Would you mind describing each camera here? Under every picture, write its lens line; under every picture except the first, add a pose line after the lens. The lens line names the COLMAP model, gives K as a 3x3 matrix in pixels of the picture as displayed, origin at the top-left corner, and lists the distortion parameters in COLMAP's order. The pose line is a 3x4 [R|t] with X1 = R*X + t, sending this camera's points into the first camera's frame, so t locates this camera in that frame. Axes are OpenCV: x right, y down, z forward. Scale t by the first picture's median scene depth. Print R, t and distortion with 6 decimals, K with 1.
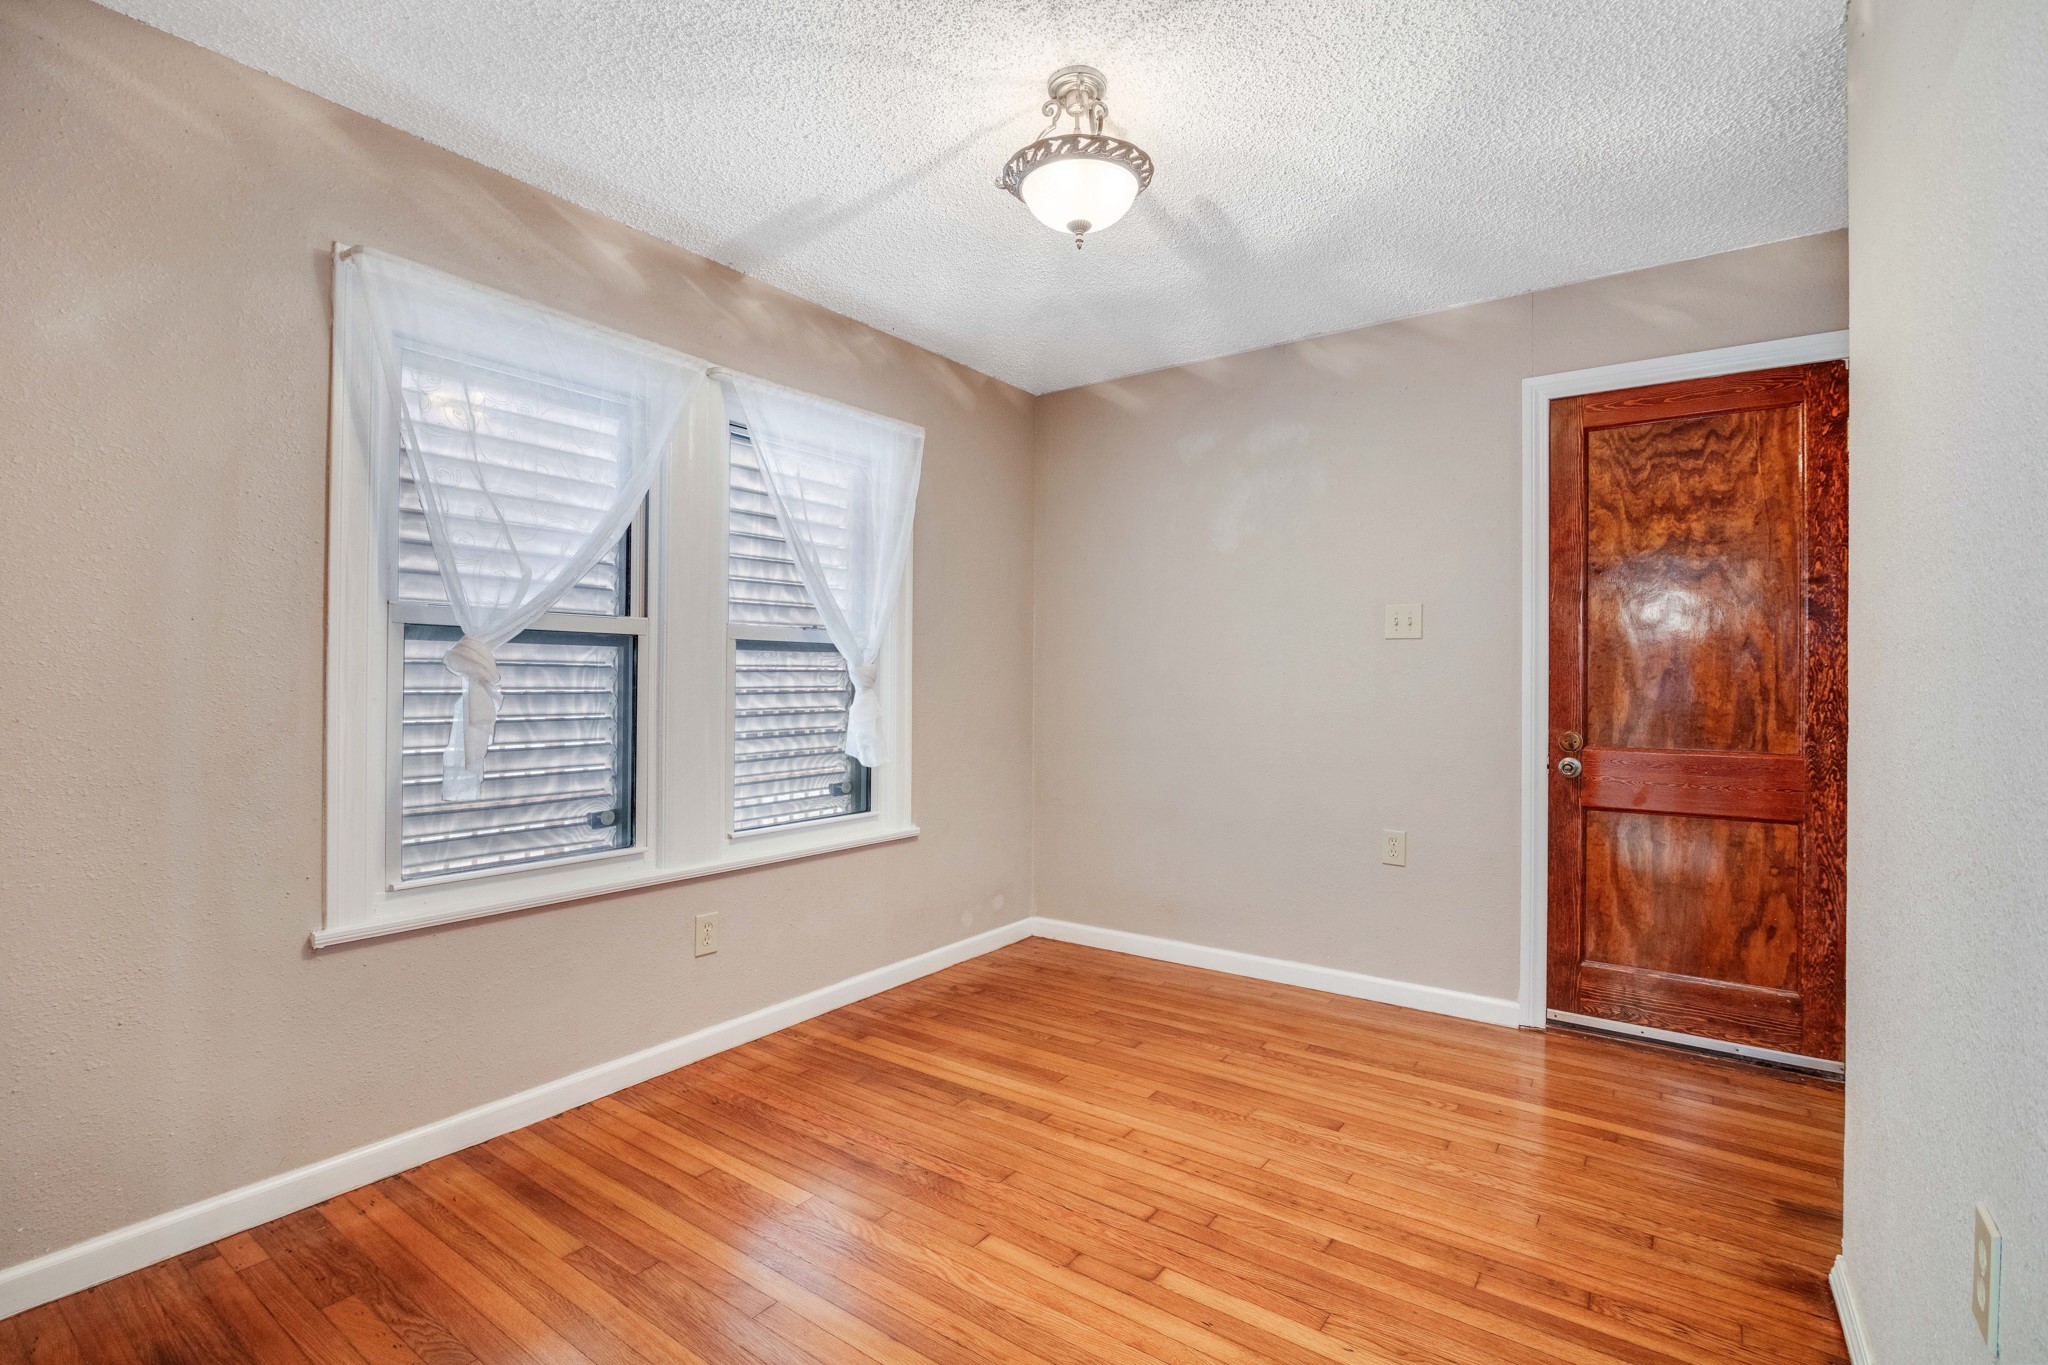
lens RADIAL K [[910.1, 0, 1013.3], [0, 910.1, 669.9], [0, 0, 1]] dist [-0.021154, 0.000300]
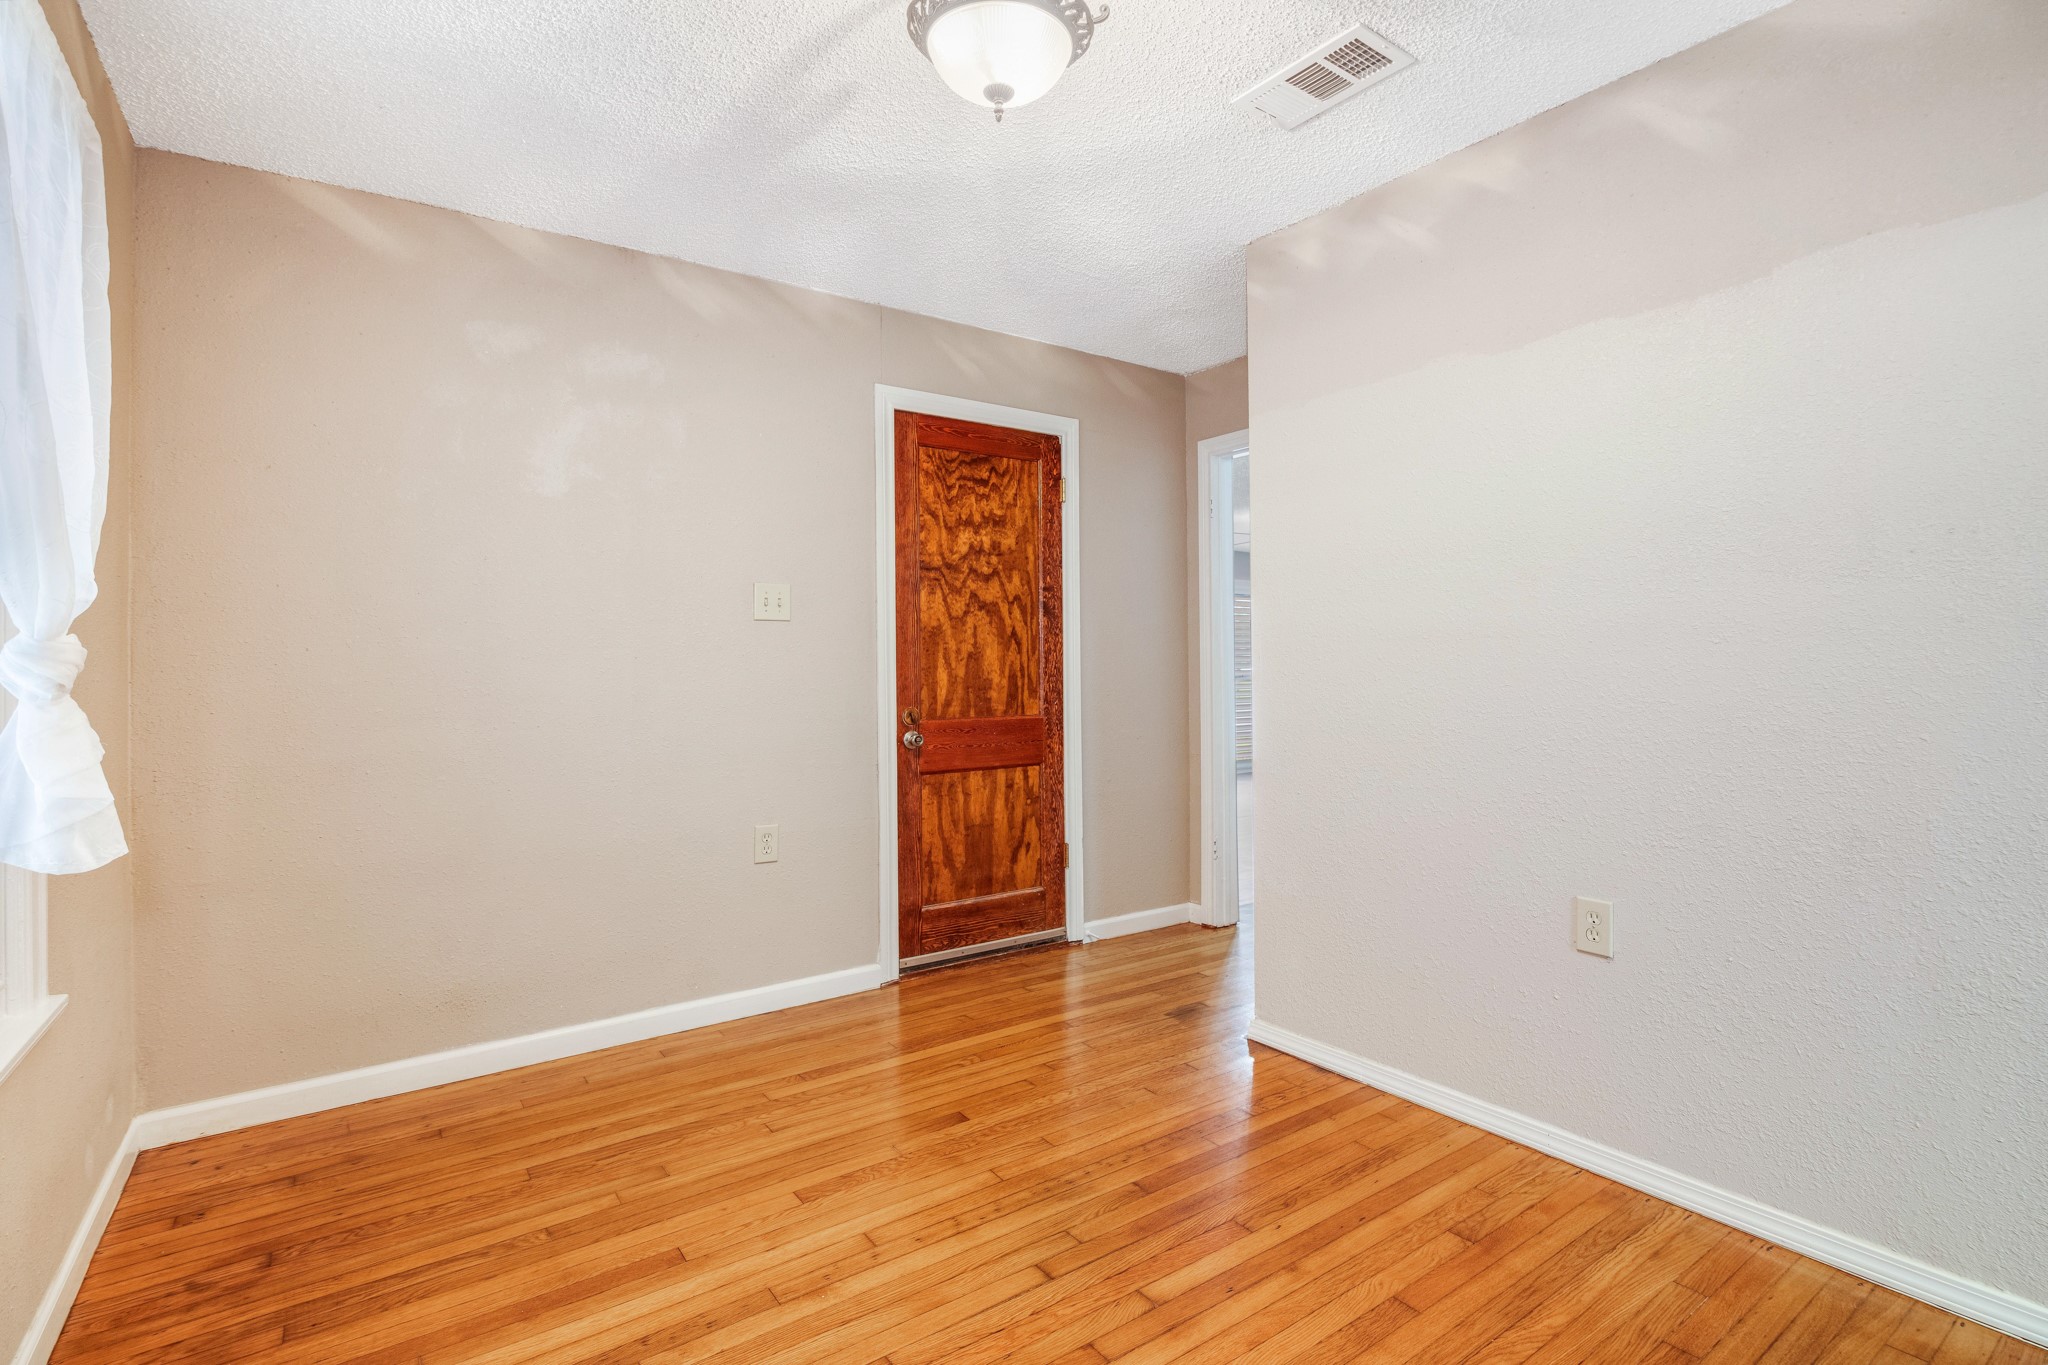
lens RADIAL K [[957.5, 0, 1017.0], [0, 957.5, 667.1], [0, 0, 1]] dist [-0.018737, 0.000425]
pose [[0.338075, -0.006442, 0.941097, -0.481294], [0.009046, 0.999953, 0.003595, 0.014589], [-0.941076, 0.007298, 0.338117, 0.486723]]
